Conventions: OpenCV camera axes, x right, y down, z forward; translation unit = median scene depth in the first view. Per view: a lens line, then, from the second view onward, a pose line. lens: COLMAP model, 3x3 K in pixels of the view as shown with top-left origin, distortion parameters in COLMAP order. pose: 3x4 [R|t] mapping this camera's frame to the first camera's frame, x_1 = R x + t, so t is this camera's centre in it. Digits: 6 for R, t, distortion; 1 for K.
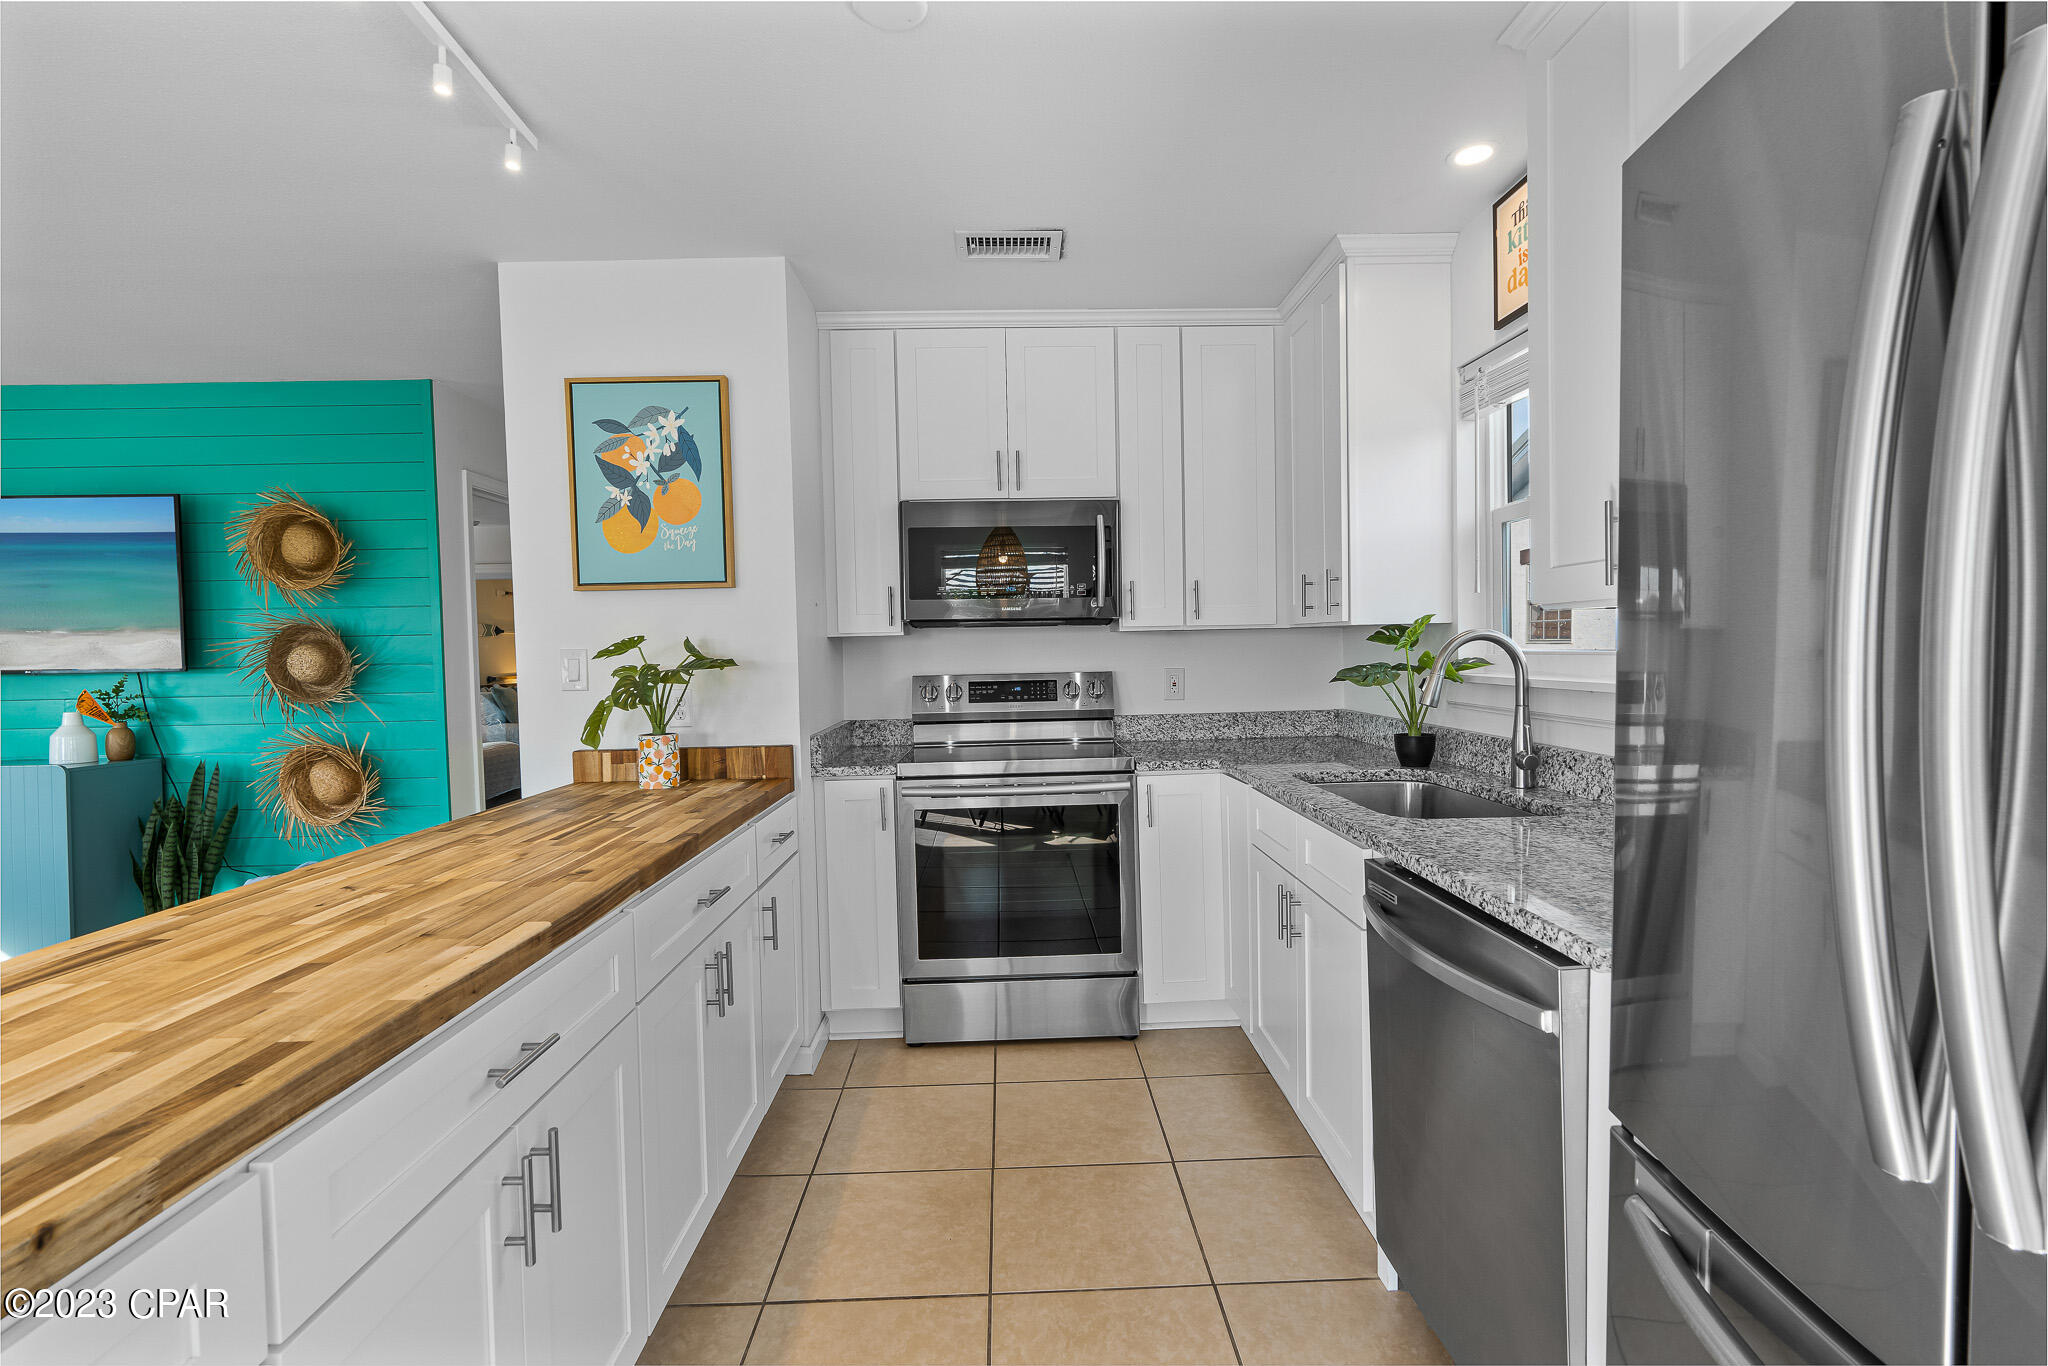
lens RADIAL K [[932.2, 0, 1023.3], [0, 932.2, 672.1], [0, 0, 1]] dist [-0.012409, 0.004935]
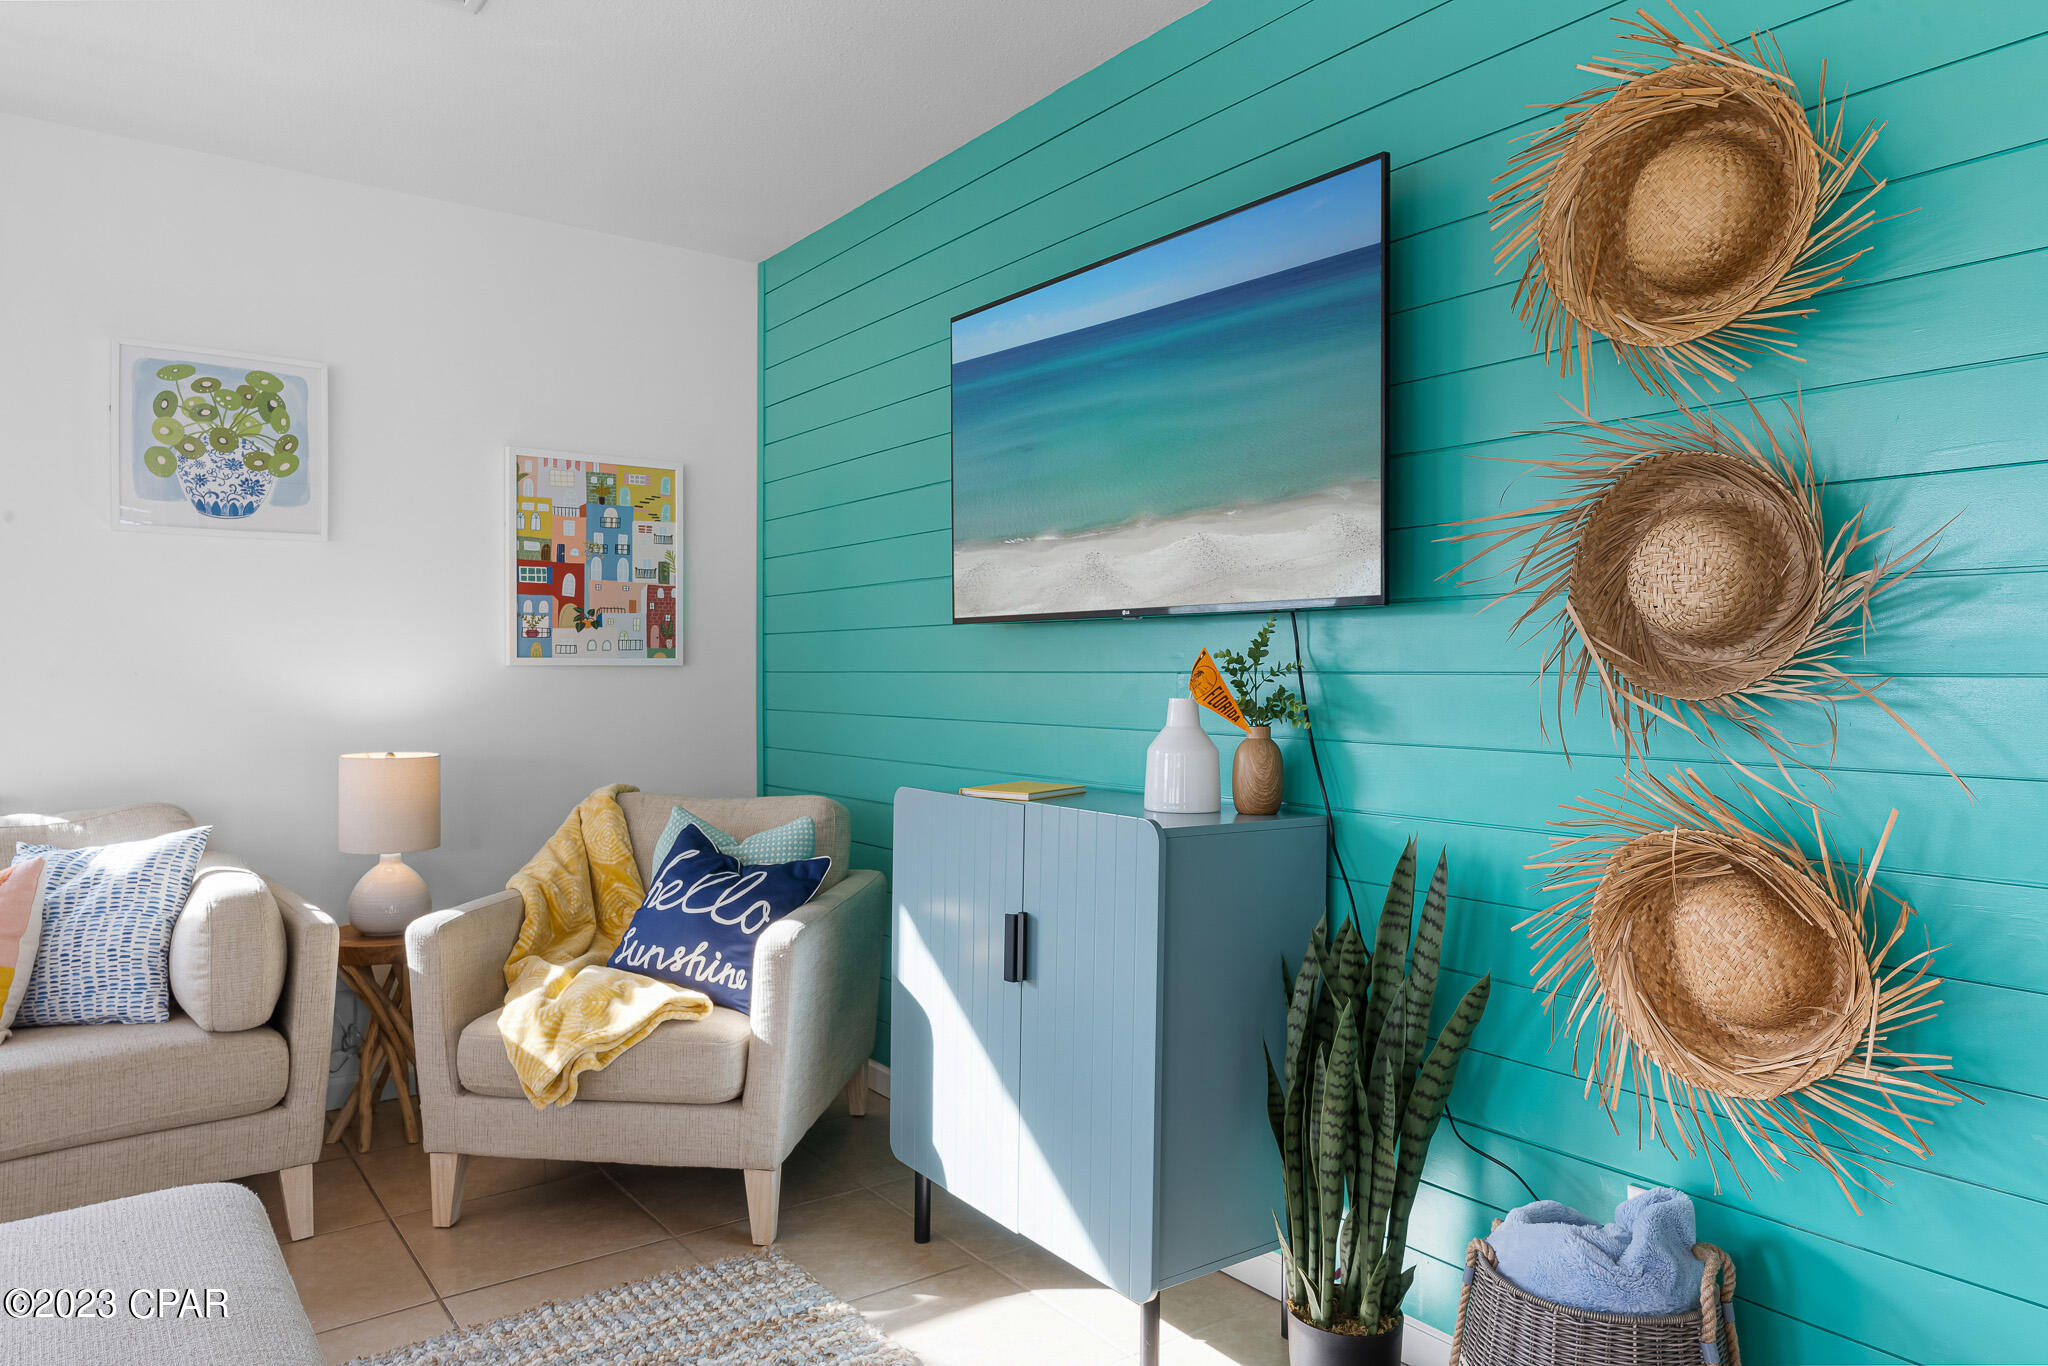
lens RADIAL K [[1300.1, 0, 1023.0], [0, 1300.1, 677.8], [0, 0, 1]] dist [-0.003052, 0.001542]
pose [[0.573674, 0.024680, -0.818712, -0.734824], [-0.034862, 0.999376, 0.005698, 0.043379], [0.818341, 0.025273, 0.574177, 0.759677]]
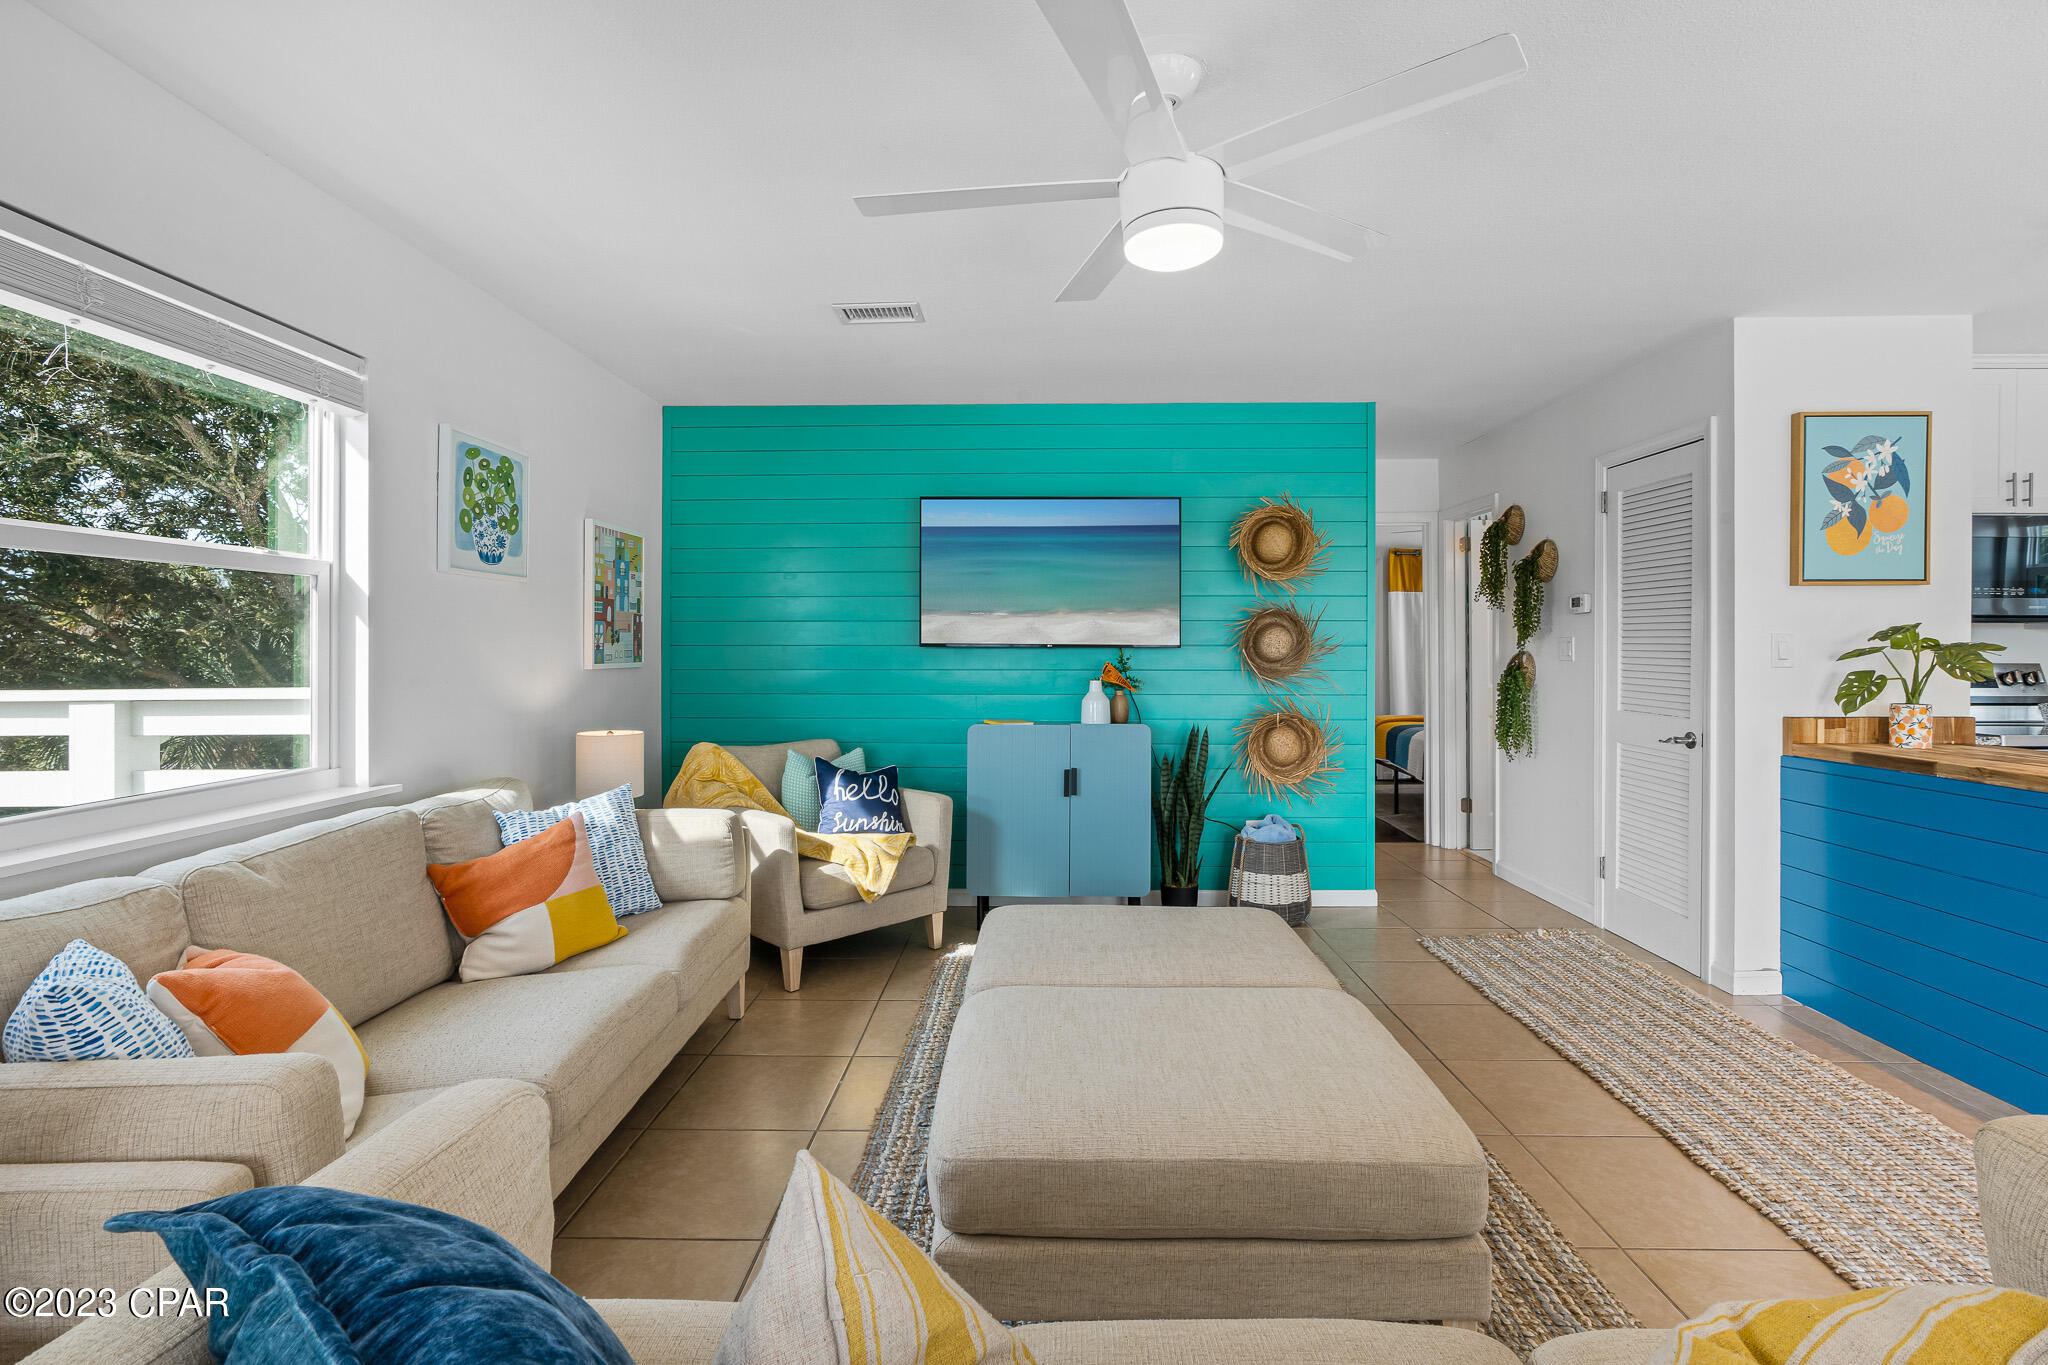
lens RADIAL K [[932.2, 0, 1024.5], [0, 932.2, 646.9], [0, 0, 1]] dist [-0.012409, 0.004935]
pose [[0.998576, 0.020024, -0.049453, -1.414750], [-0.021494, 0.999338, -0.029364, 0.049855], [0.048832, 0.030385, 0.998345, -0.253886]]
